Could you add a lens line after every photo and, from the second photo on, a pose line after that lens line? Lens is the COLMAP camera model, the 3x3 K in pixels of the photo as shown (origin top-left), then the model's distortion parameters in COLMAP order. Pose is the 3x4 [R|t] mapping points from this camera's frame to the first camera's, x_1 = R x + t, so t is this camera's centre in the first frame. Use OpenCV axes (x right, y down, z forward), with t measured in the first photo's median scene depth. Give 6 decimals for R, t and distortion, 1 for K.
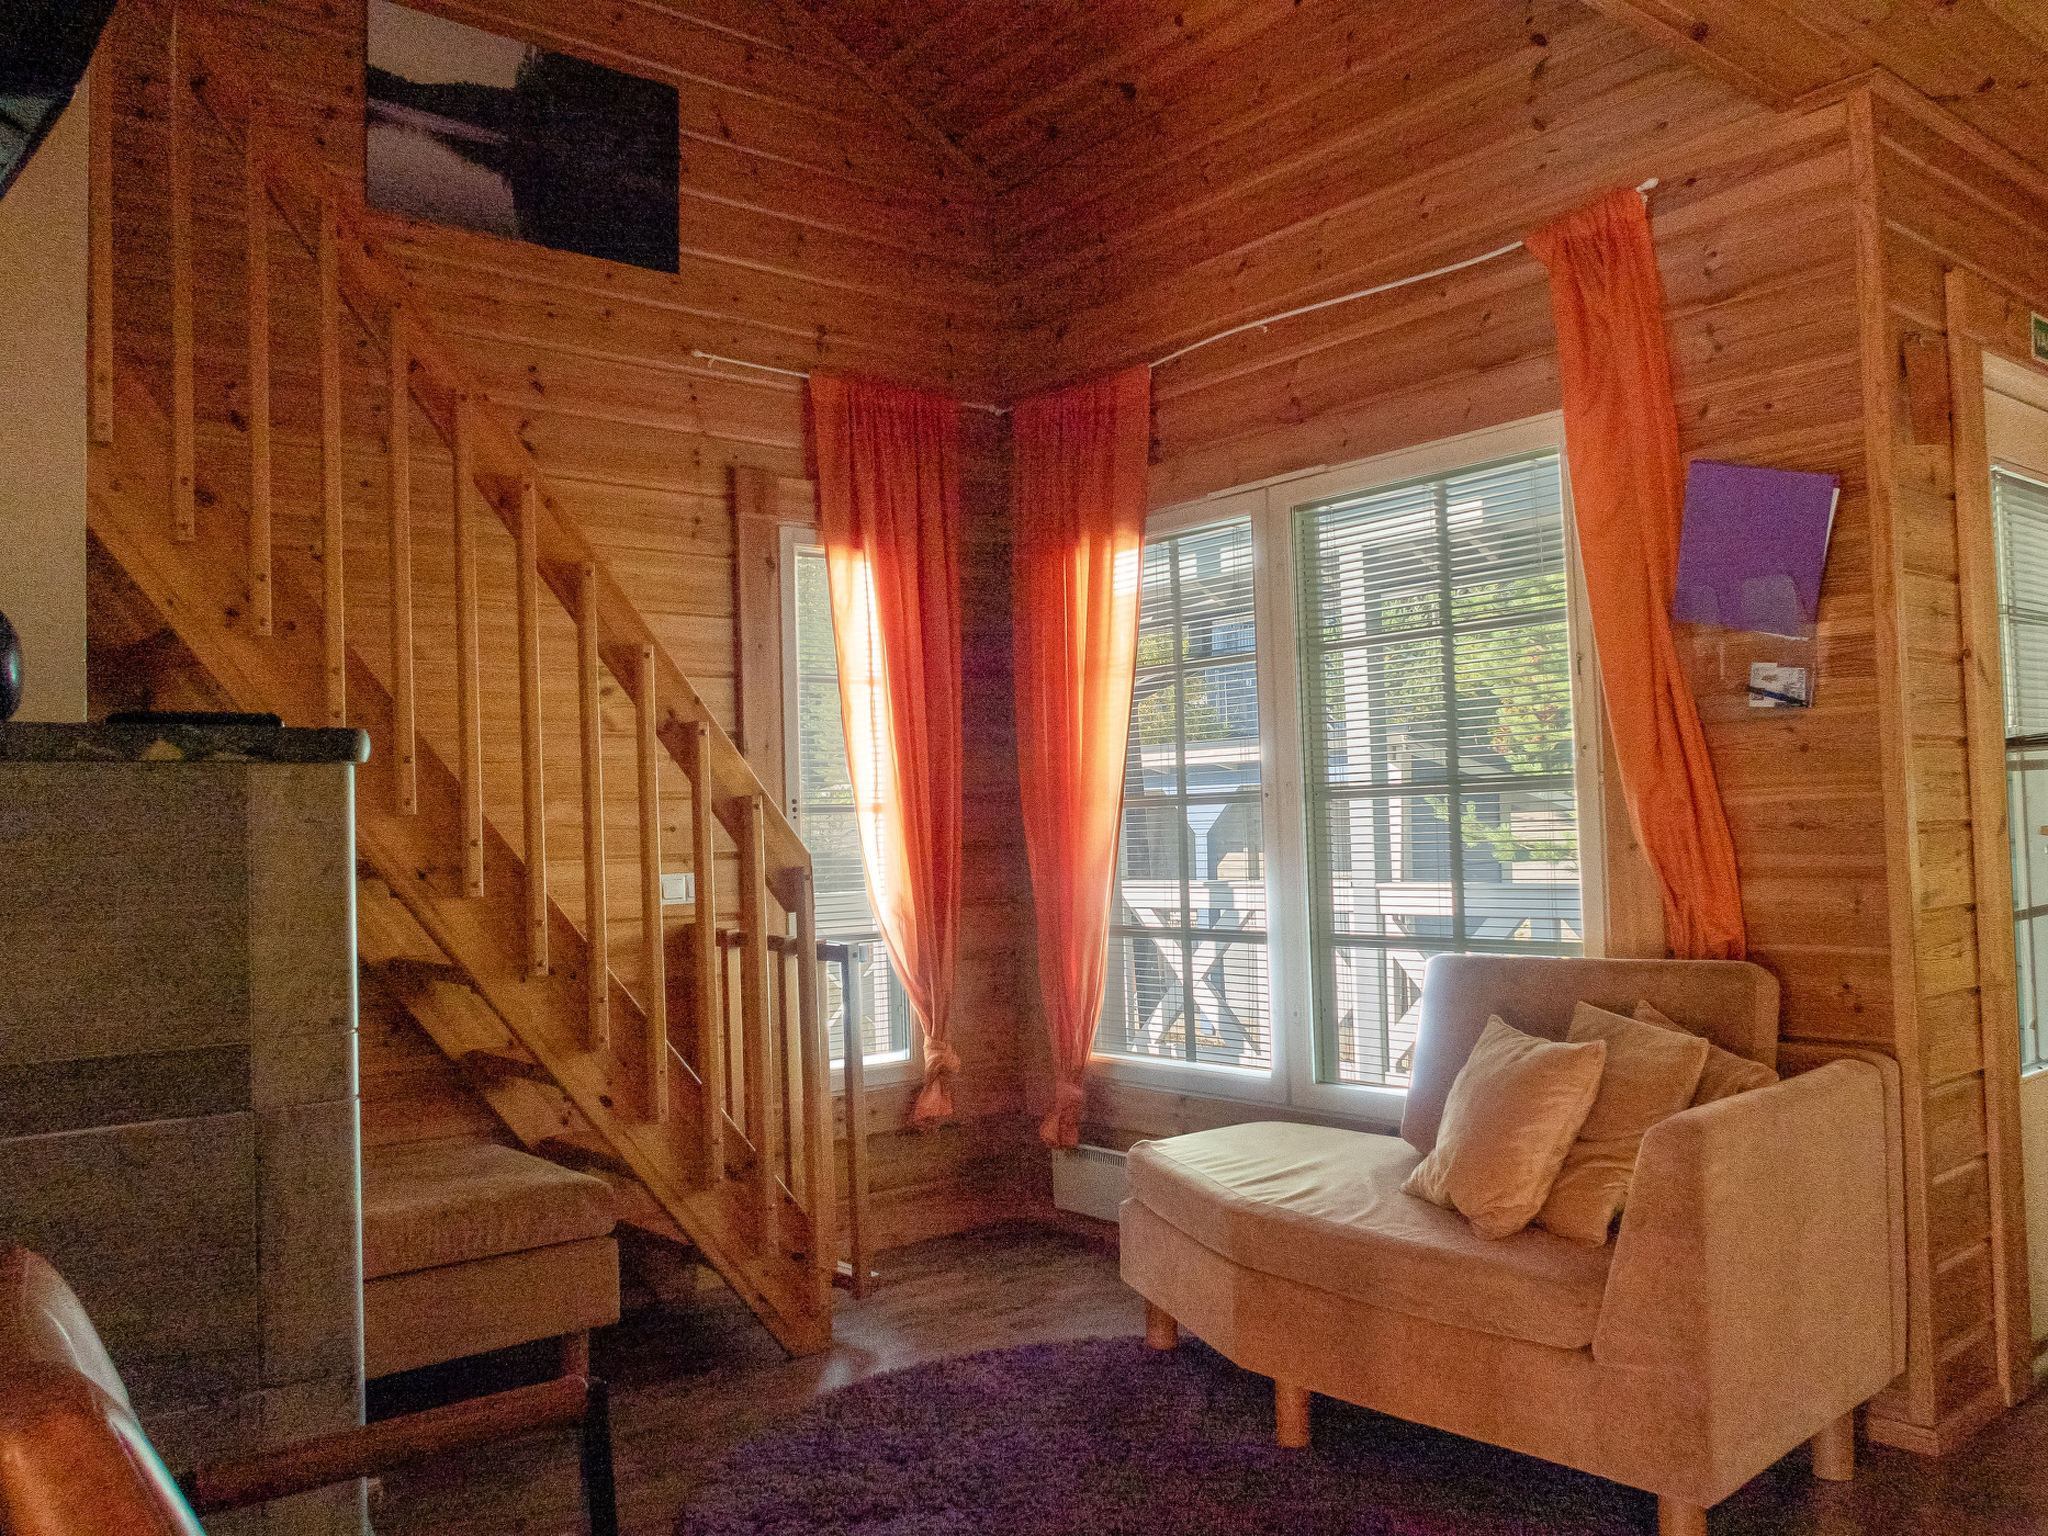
lens RADIAL K [[1588.7, 0, 1027.1], [0, 1588.7, 771.4], [0, 0, 1]] dist [-0.040150, 0.025958]
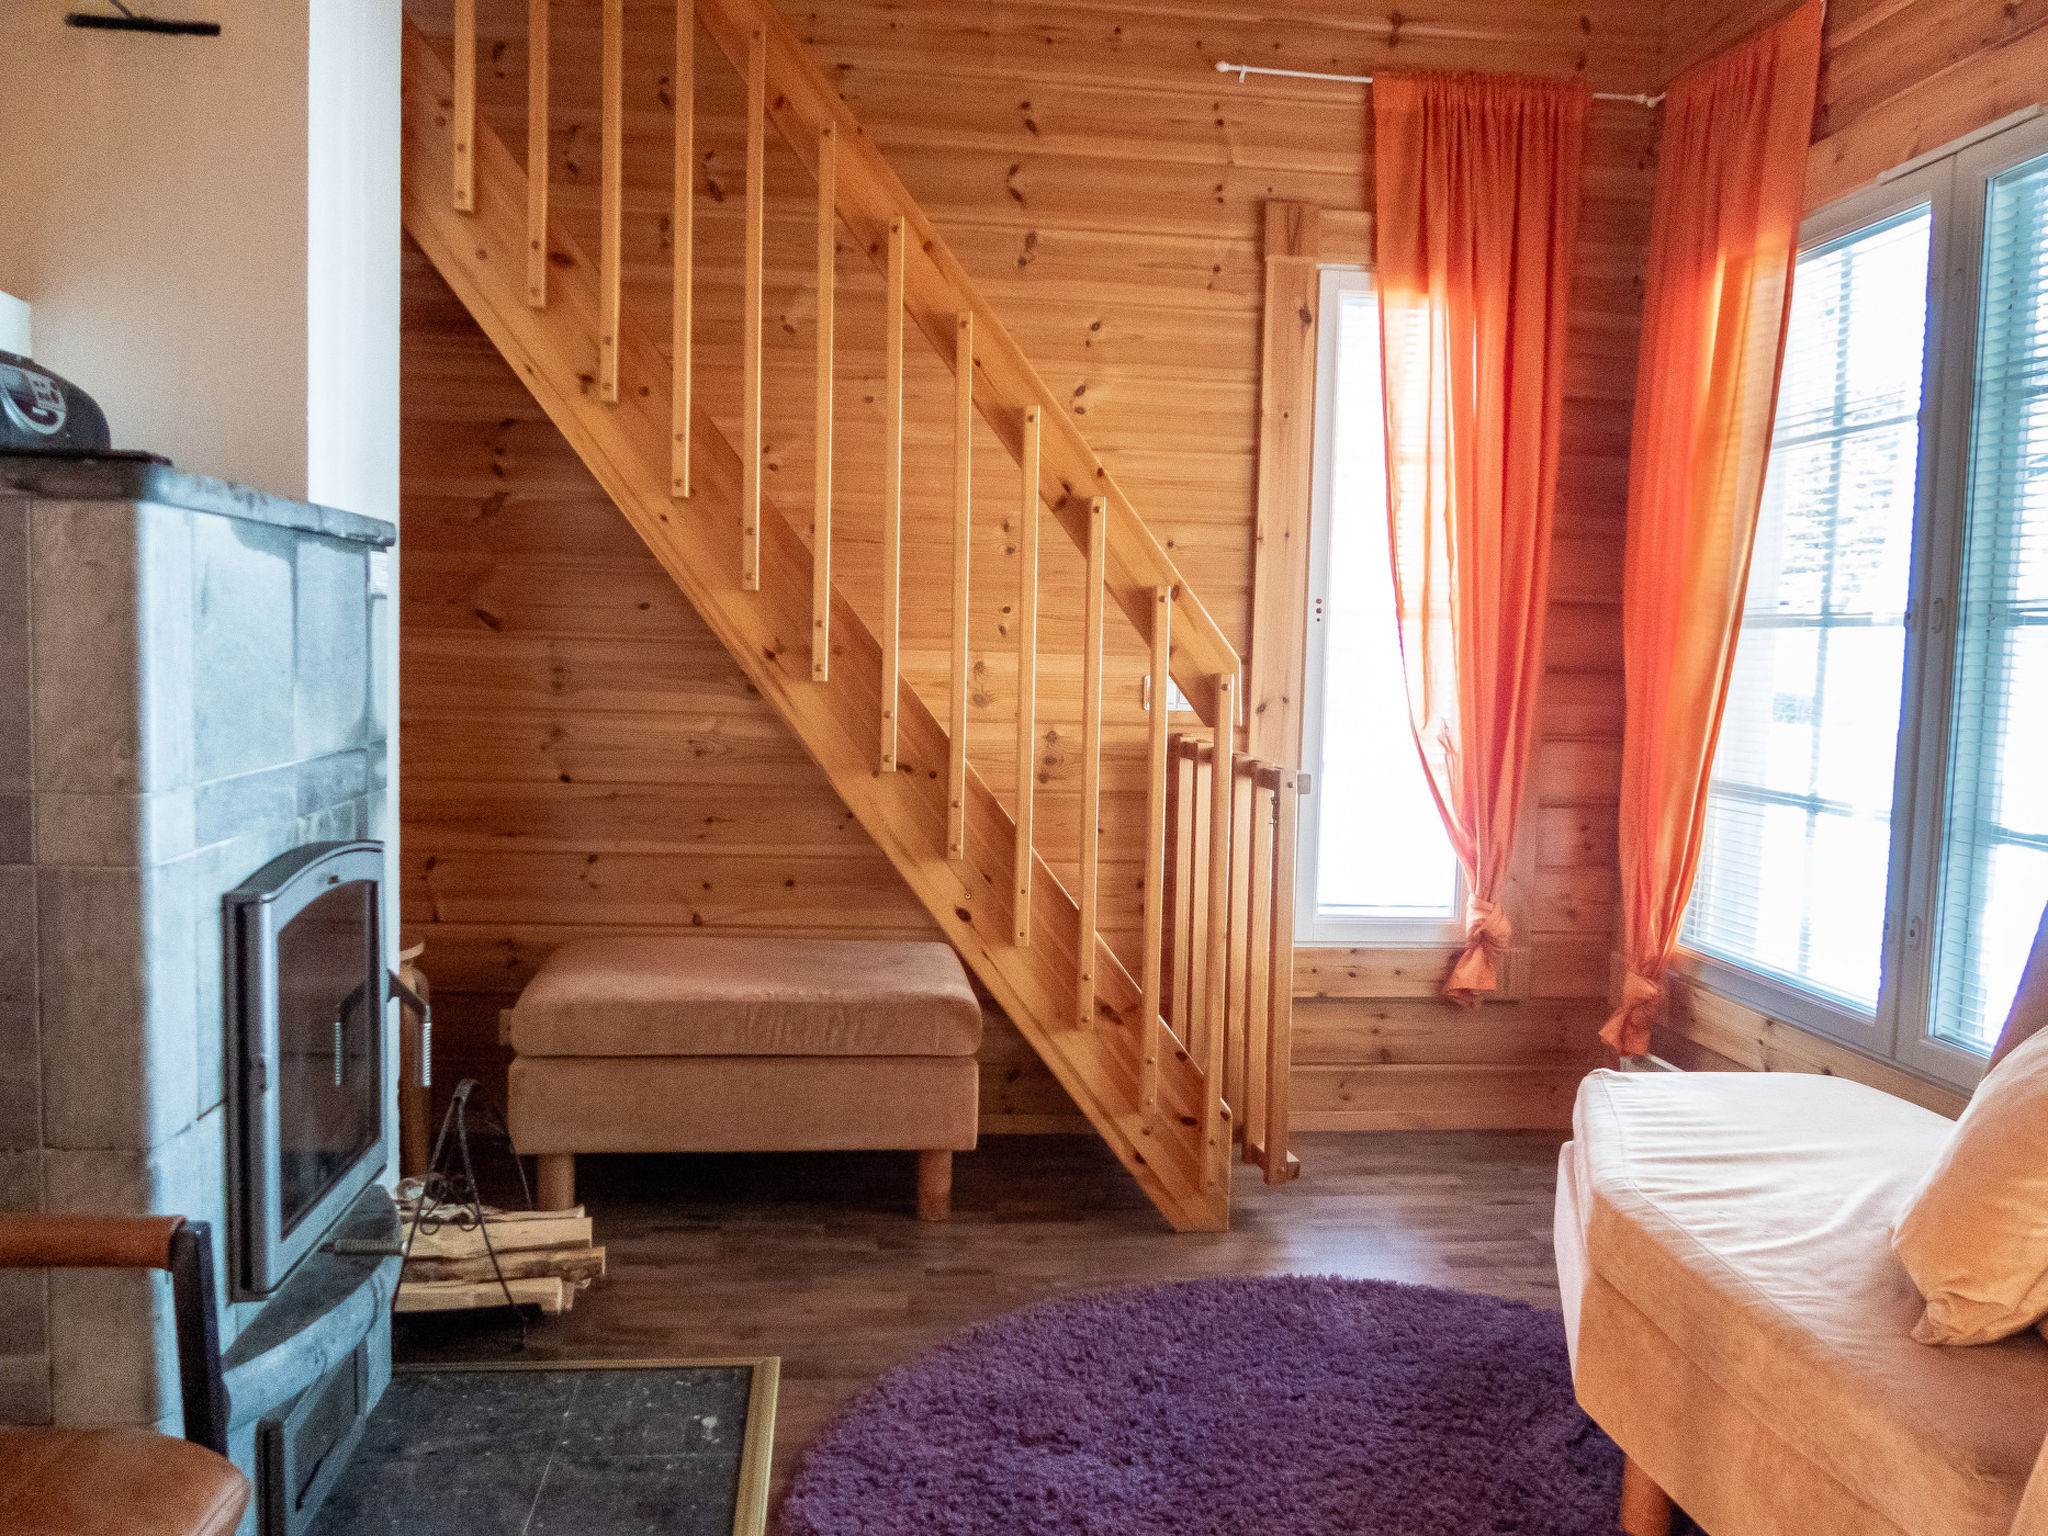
lens RADIAL K [[1588.7, 0, 1022.8], [0, 1588.7, 766.7], [0, 0, 1]] dist [-0.040150, 0.025958]
pose [[0.833648, 0.094413, -0.544166, 0.226438], [-0.031345, 0.991780, 0.124054, 0.007881], [0.551406, -0.086361, 0.829755, 0.235204]]
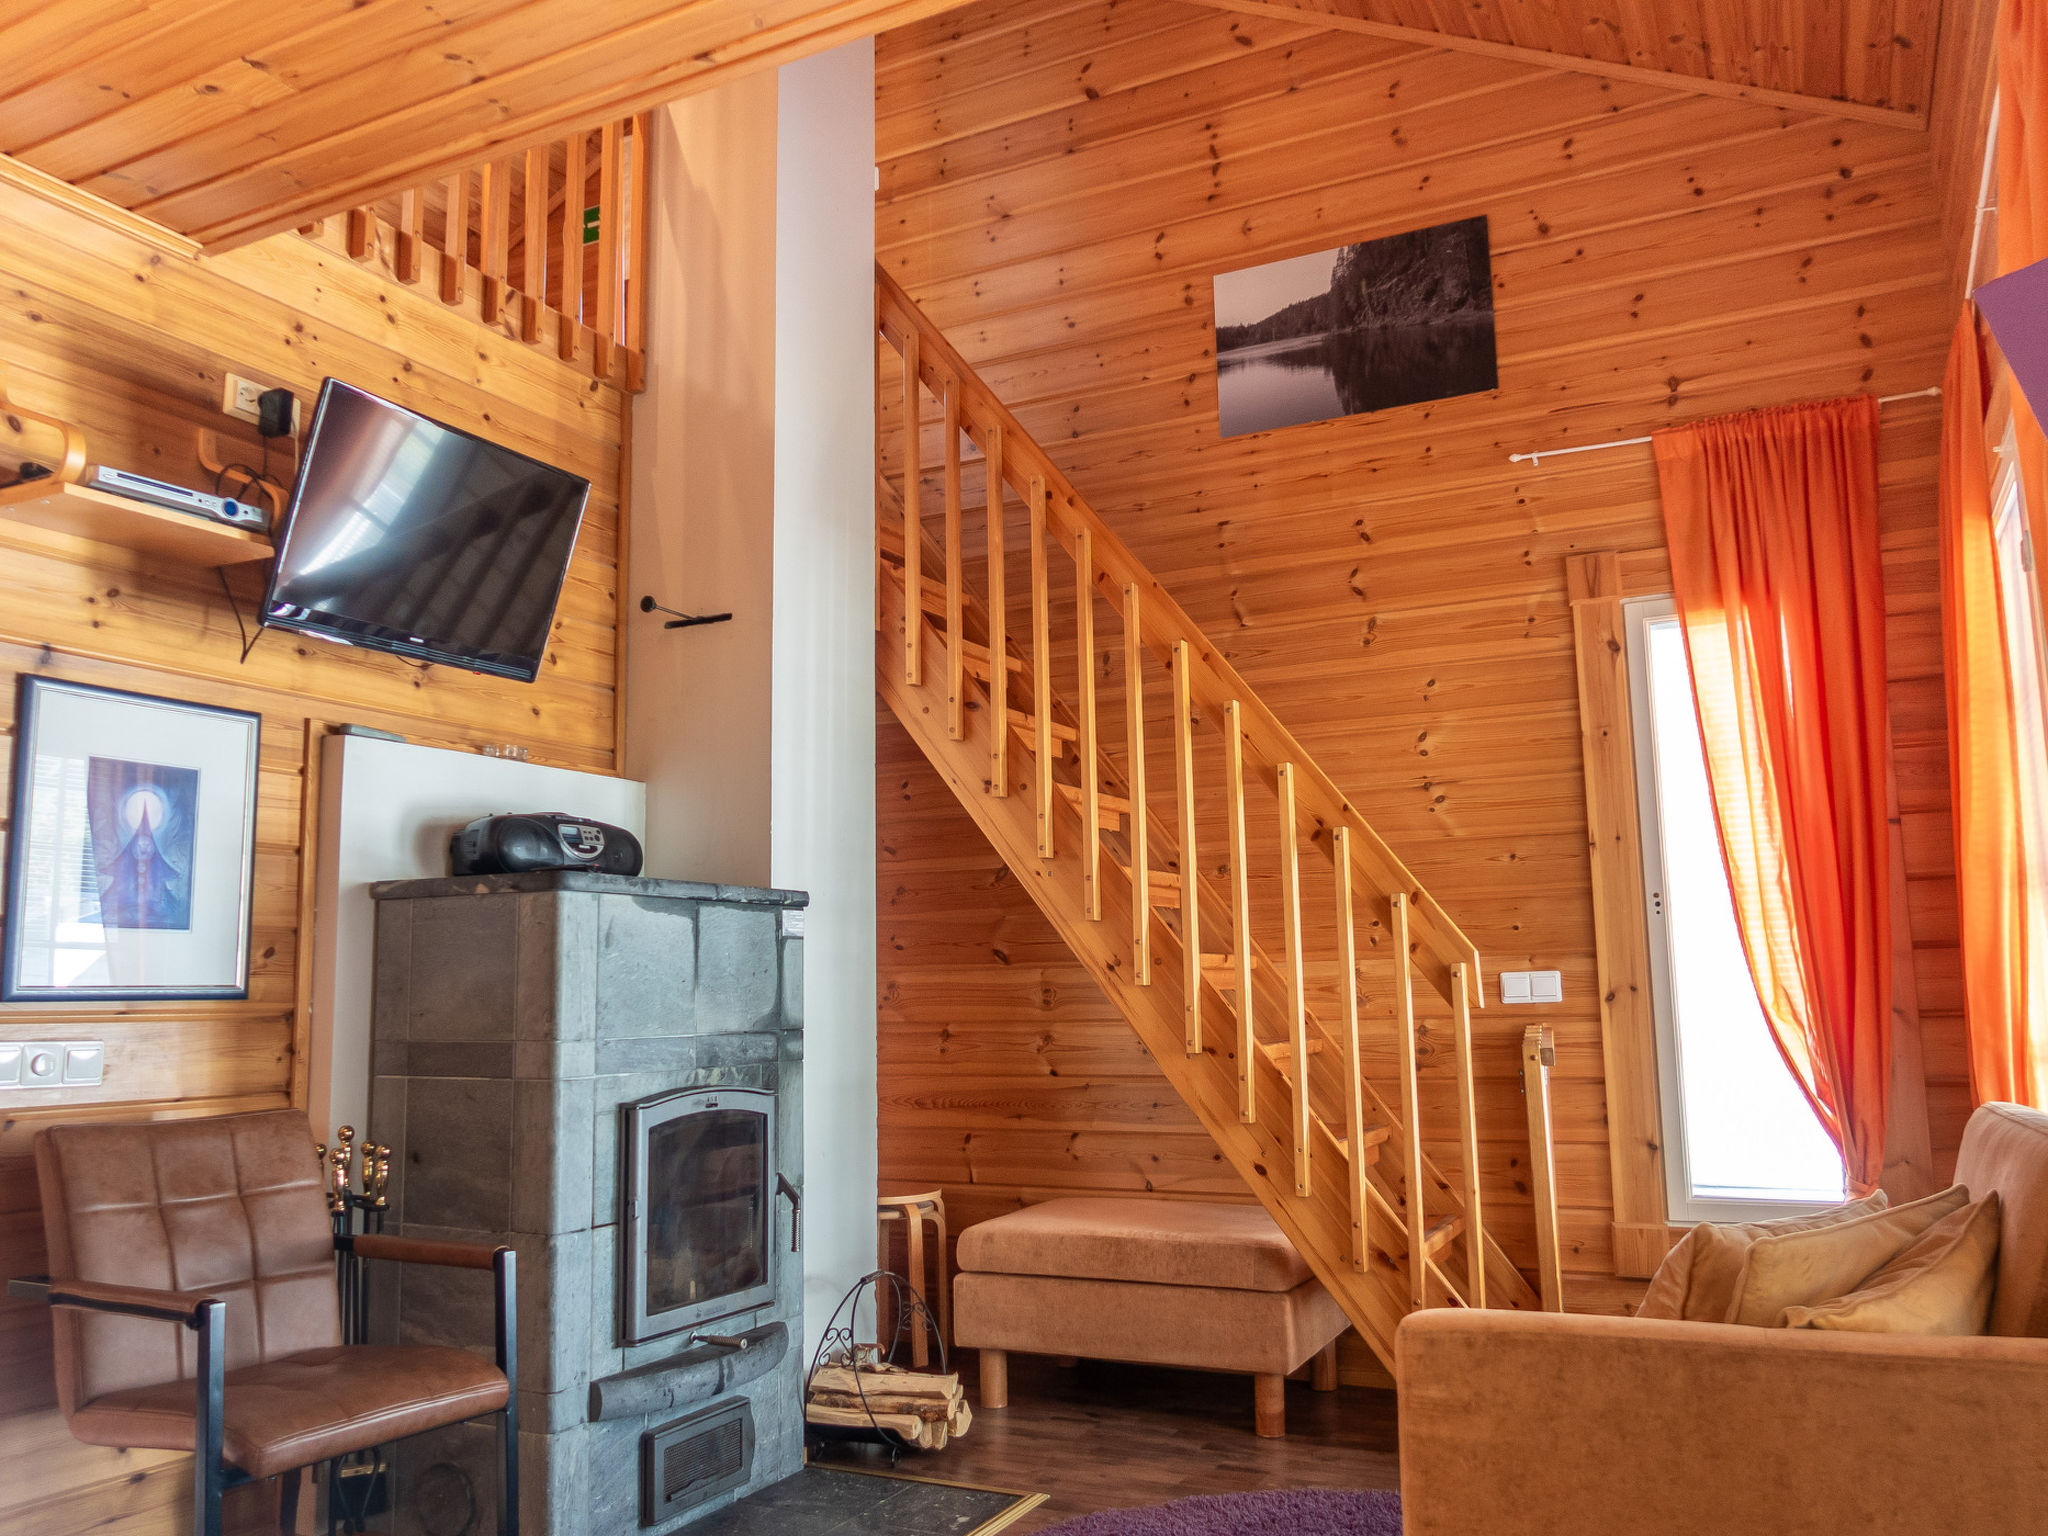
lens RADIAL K [[1588.7, 0, 1025.0], [0, 1588.7, 768.4], [0, 0, 1]] dist [-0.040150, 0.025958]
pose [[0.400630, -0.108736, -0.909765, 0.649917], [0.041649, 0.994068, -0.100471, 0.026853], [0.915293, 0.002361, 0.402782, 0.345522]]
